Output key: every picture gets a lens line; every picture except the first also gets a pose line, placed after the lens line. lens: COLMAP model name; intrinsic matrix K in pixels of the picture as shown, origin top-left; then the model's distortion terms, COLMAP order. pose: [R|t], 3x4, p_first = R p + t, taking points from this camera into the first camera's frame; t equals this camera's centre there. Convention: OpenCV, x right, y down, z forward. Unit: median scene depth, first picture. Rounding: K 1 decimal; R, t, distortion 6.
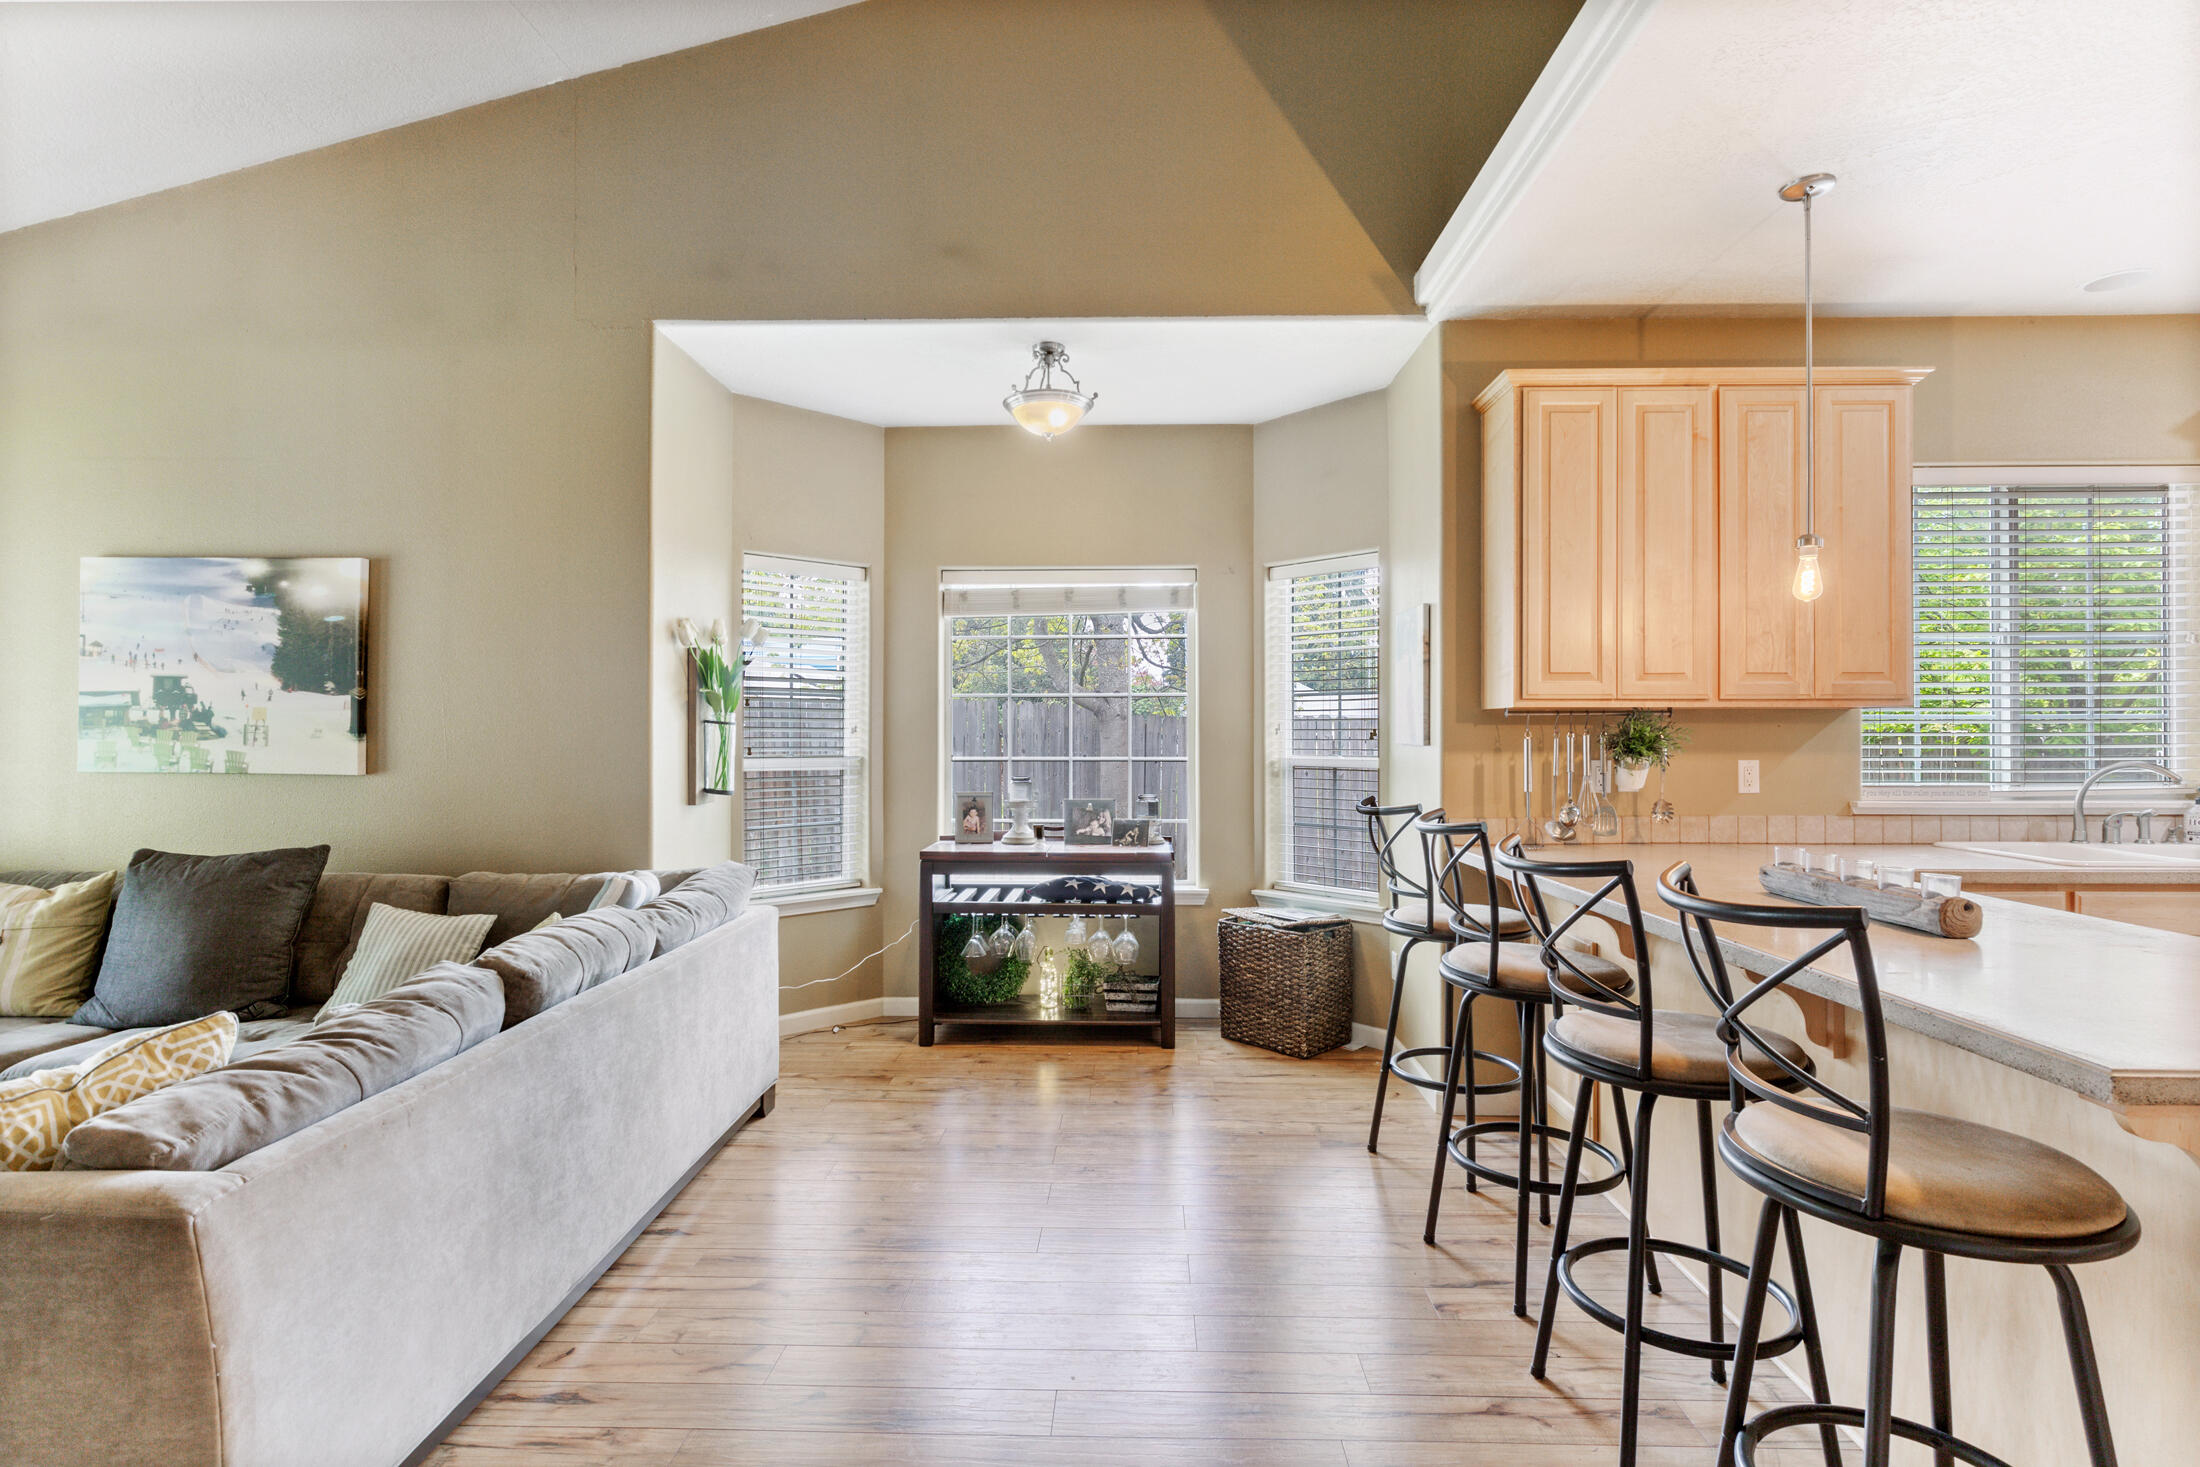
lens RADIAL K [[1053.9, 0, 1117.6], [0, 1053.9, 726.8], [0, 0, 1]] dist [0.001836, -0.002691]
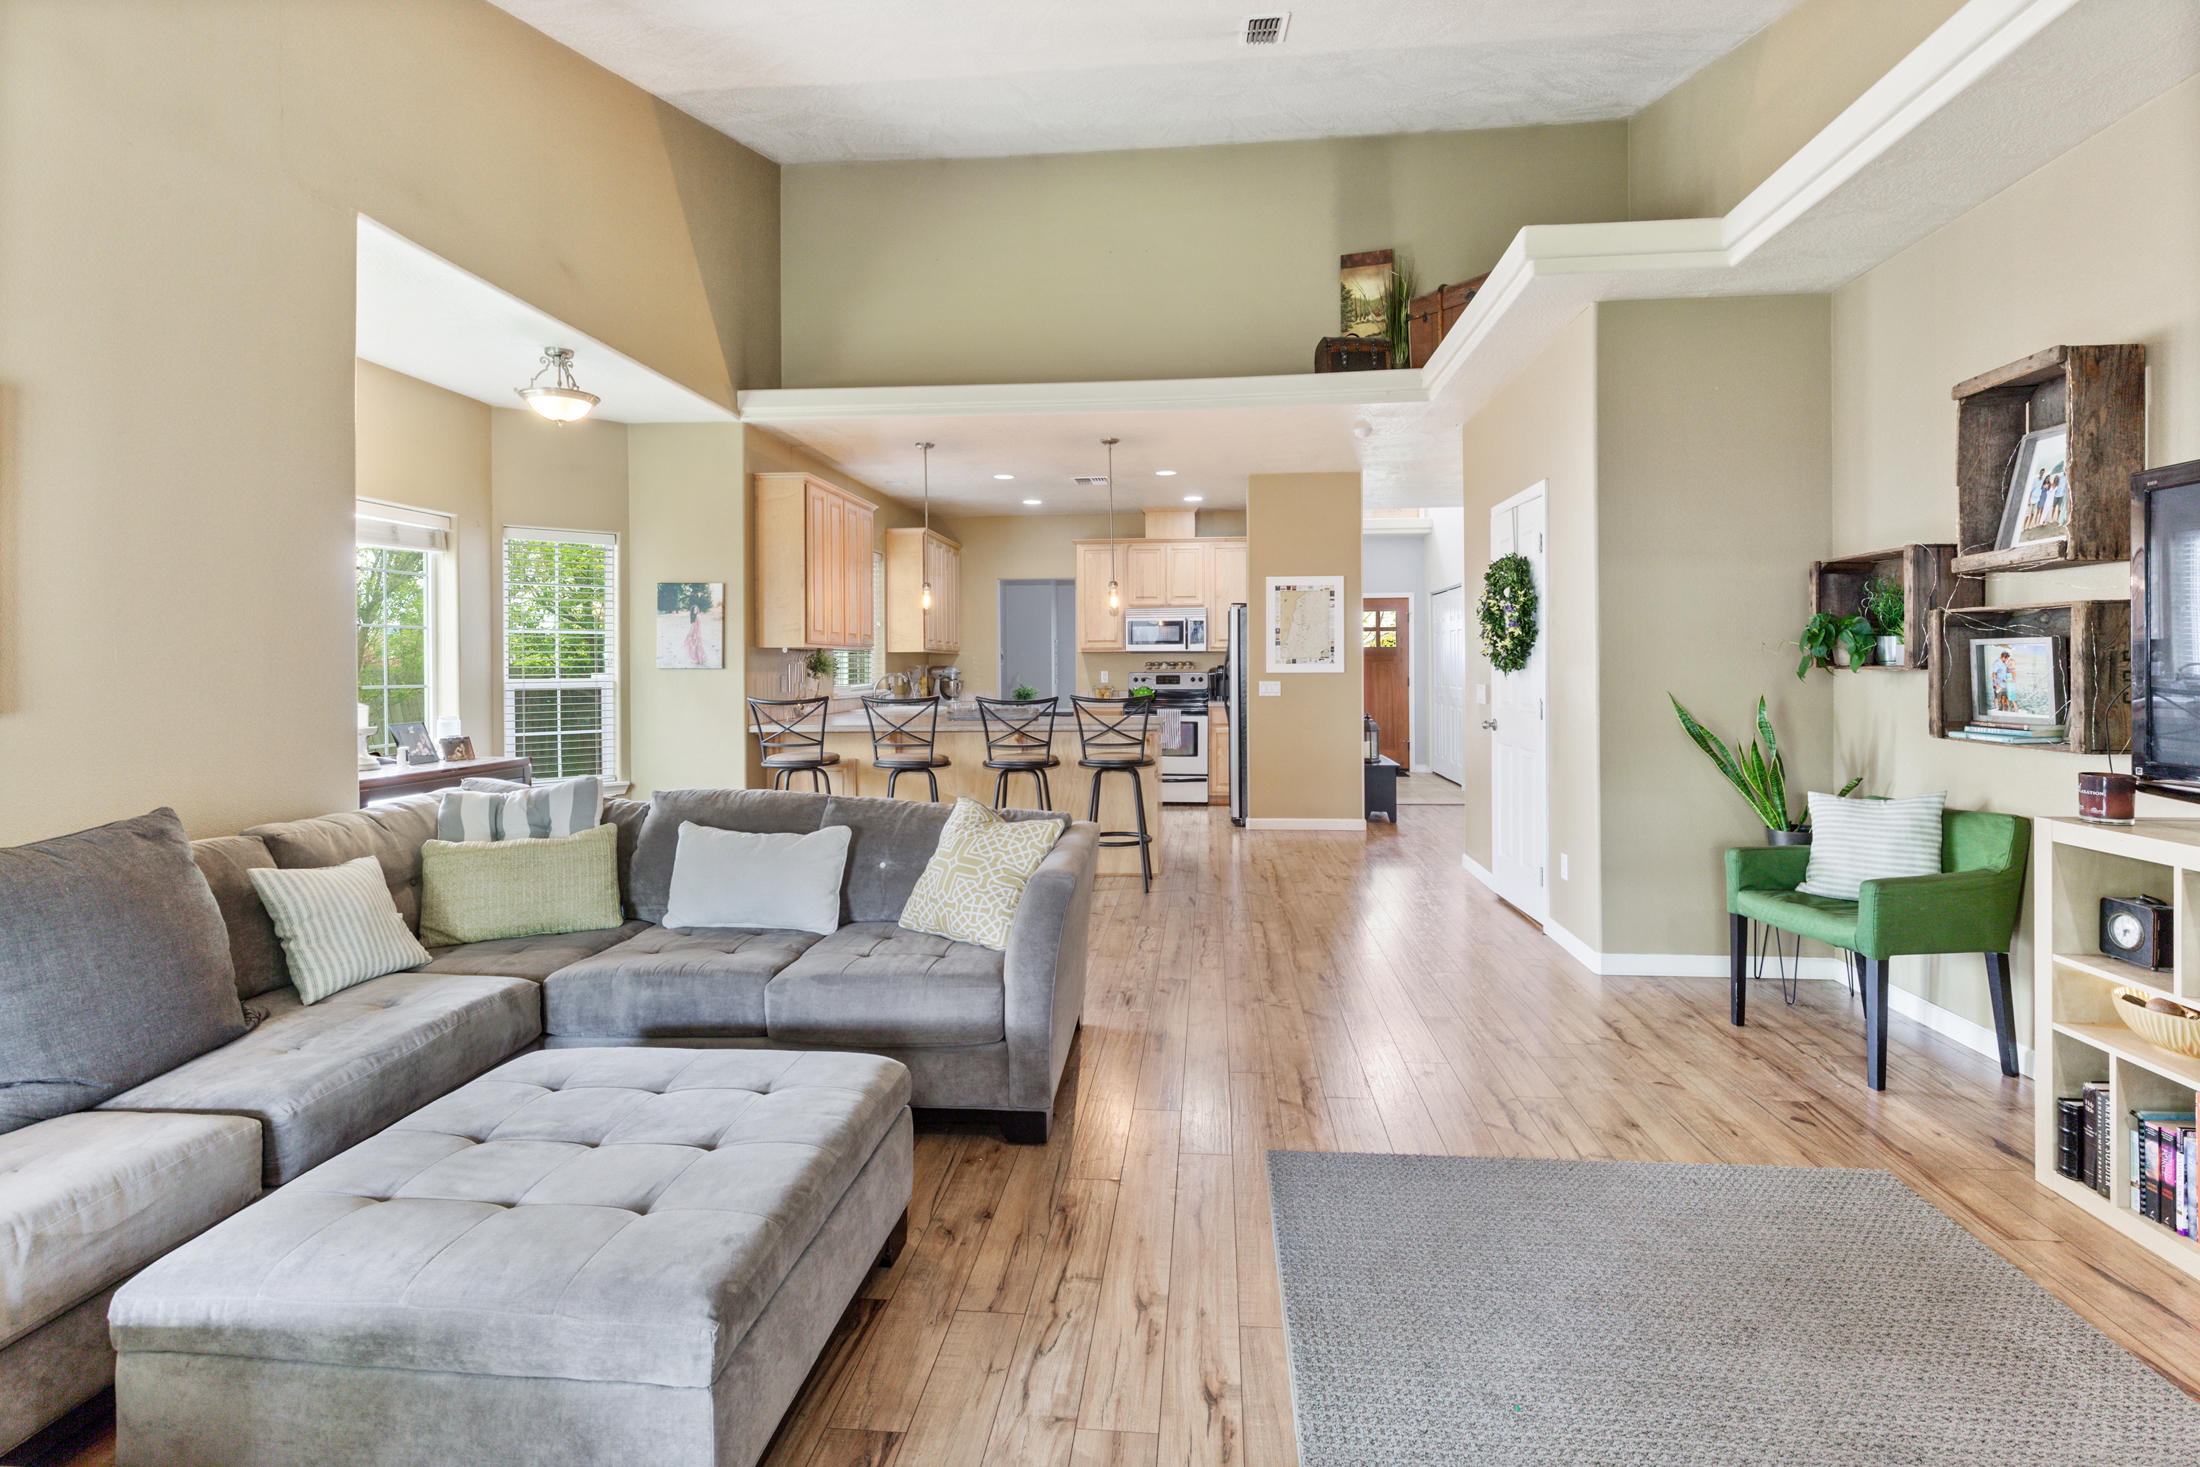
lens RADIAL K [[998.5, 0, 1098.2], [0, 998.5, 664.1], [0, 0, 1]] dist [0.002641, -0.000454]
pose [[0.086736, 0.001042, 0.996231, -1.304172], [-0.000308, 0.999999, -0.001019, 0.012766], [-0.996231, -0.000219, 0.086736, 0.288969]]
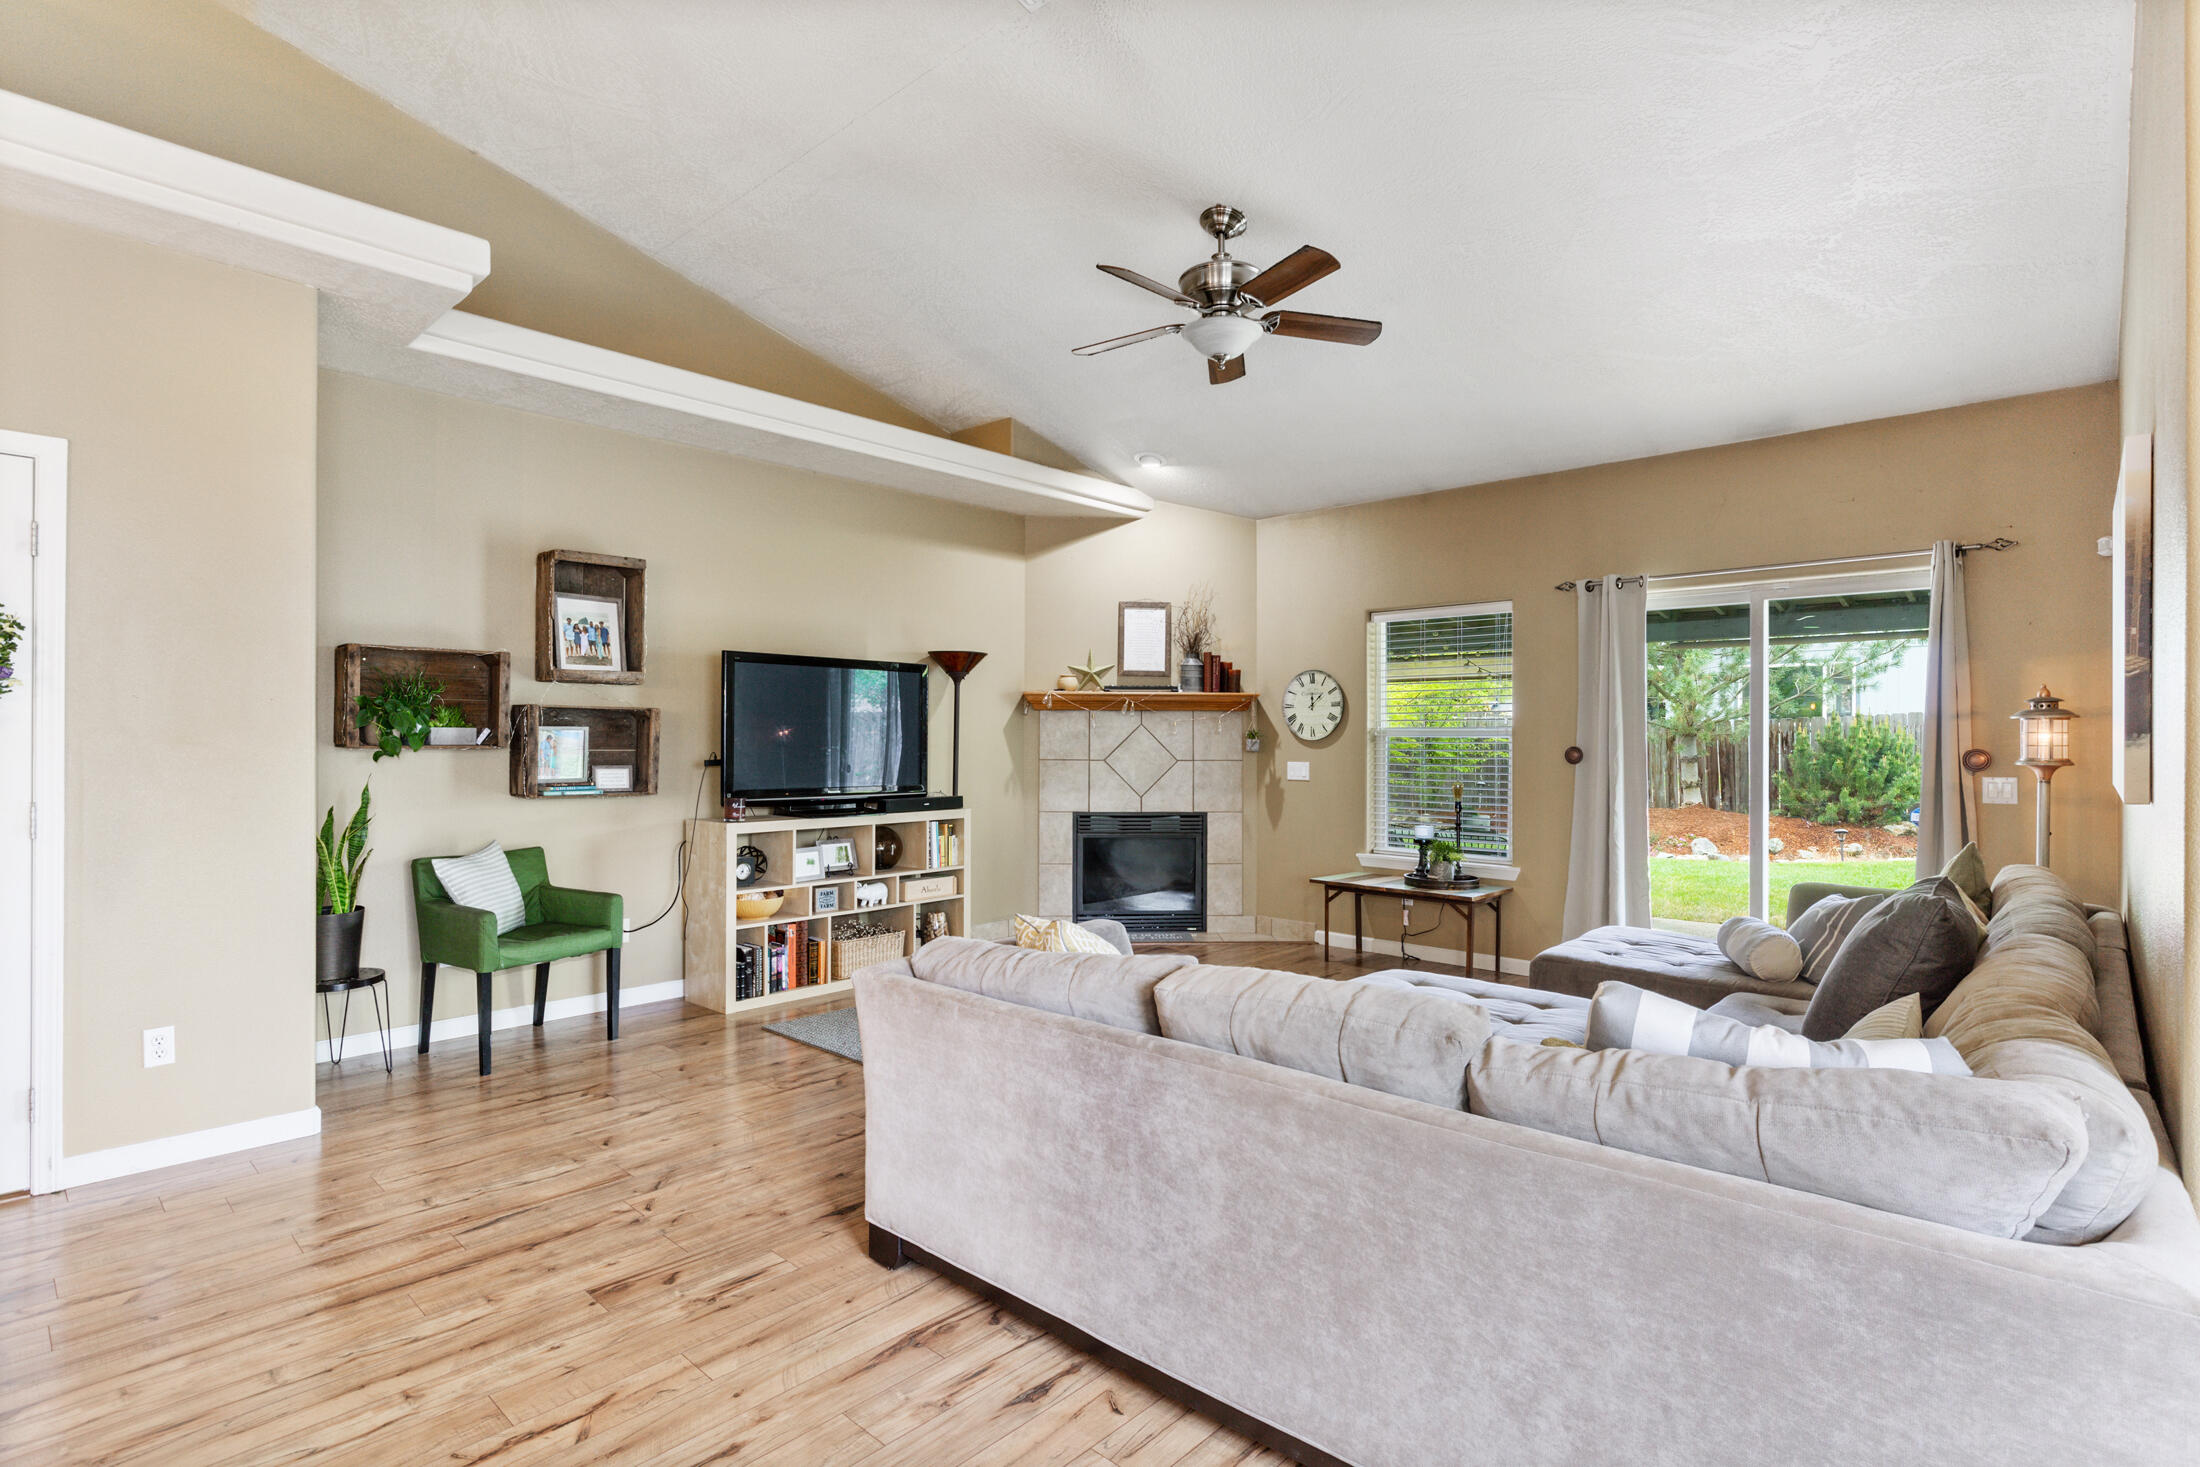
lens RADIAL K [[1053.9, 0, 1100.9], [0, 1053.9, 732.3], [0, 0, 1]] dist [0.001836, -0.002691]
pose [[-0.676265, -0.004966, -0.736641, 0.082252], [0.004459, 0.999931, -0.010834, 0.014513], [0.736645, -0.010611, -0.676197, 0.983875]]
